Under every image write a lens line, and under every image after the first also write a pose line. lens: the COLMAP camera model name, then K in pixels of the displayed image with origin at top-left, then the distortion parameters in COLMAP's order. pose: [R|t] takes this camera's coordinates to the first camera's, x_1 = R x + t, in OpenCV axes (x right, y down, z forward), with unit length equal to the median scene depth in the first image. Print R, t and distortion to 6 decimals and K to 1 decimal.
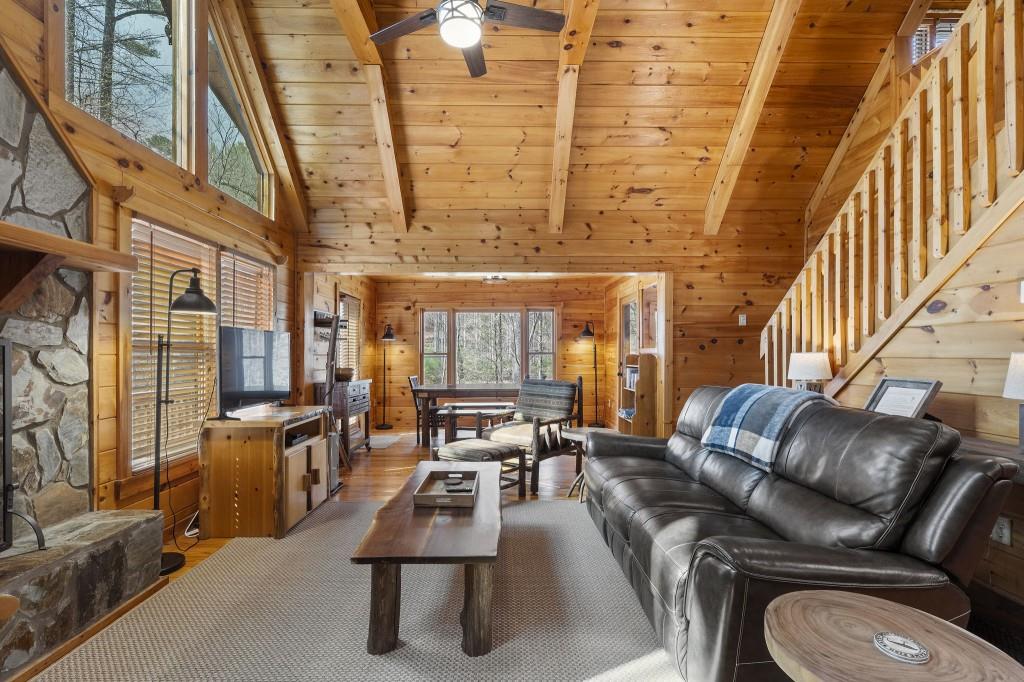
lens RADIAL K [[468.1, 0, 510.7], [0, 468.1, 347.9], [0, 0, 1]] dist [-0.002799, 0.000665]
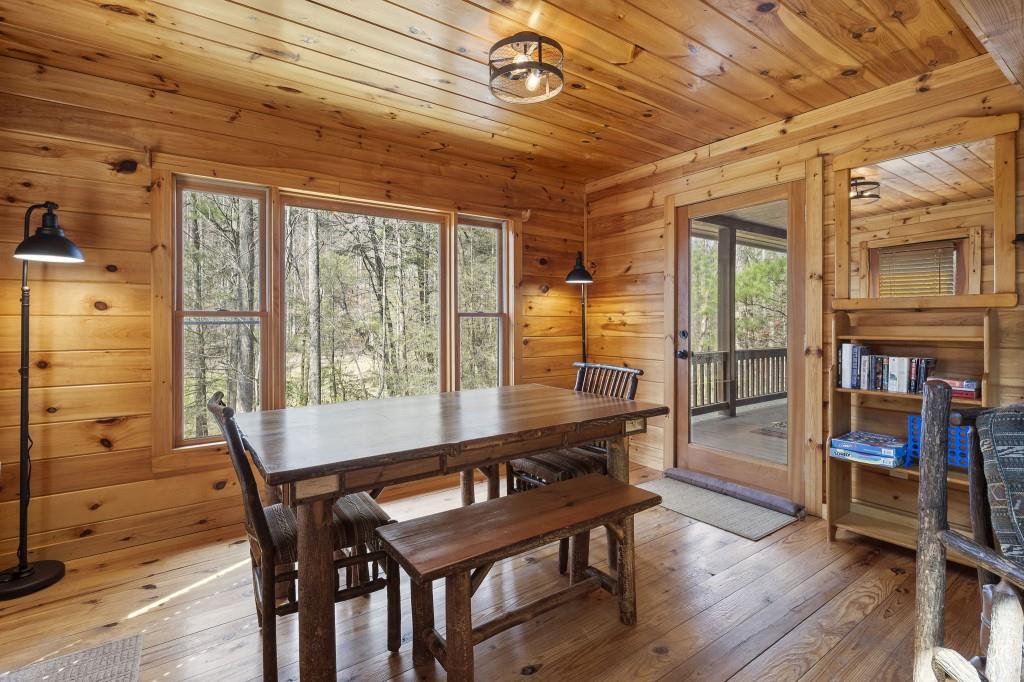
lens RADIAL K [[468.1, 0, 498.3], [0, 468.1, 323.1], [0, 0, 1]] dist [-0.002799, 0.000665]
pose [[0.832447, -0.002716, 0.554097, -0.185007], [-0.001853, 0.999969, 0.007685, 0.016792], [-0.554101, -0.007425, 0.832416, 0.602310]]
